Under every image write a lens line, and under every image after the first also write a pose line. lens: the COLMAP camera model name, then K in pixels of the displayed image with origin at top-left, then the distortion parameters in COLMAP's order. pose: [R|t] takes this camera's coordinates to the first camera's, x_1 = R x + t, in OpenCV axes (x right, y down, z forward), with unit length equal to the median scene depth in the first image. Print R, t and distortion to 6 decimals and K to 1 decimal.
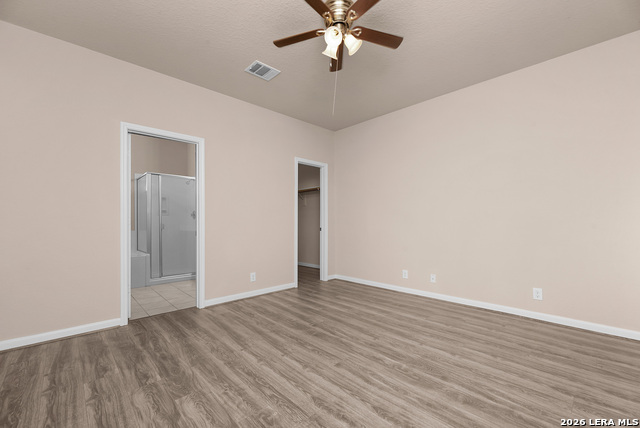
lens RADIAL K [[263.5, 0, 320.2], [0, 263.5, 218.4], [0, 0, 1]] dist [-0.016990, 0.000456]
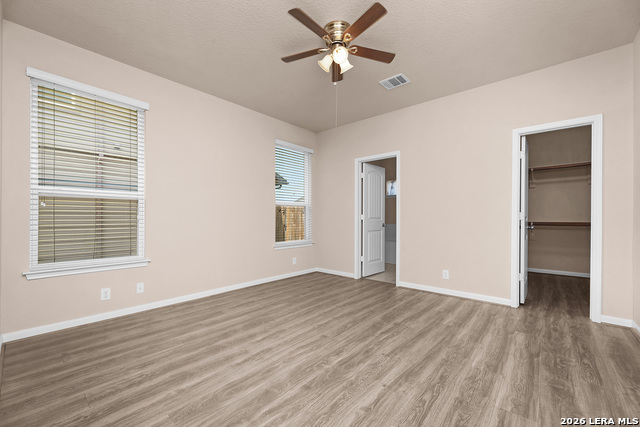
lens RADIAL K [[263.5, 0, 320.7], [0, 263.5, 214.7], [0, 0, 1]] dist [-0.016990, 0.000456]
pose [[0.104412, -0.000837, -0.994534, 1.058950], [0.006114, 0.999981, -0.000199, 0.002190], [0.994515, -0.006060, 0.104415, 0.723397]]
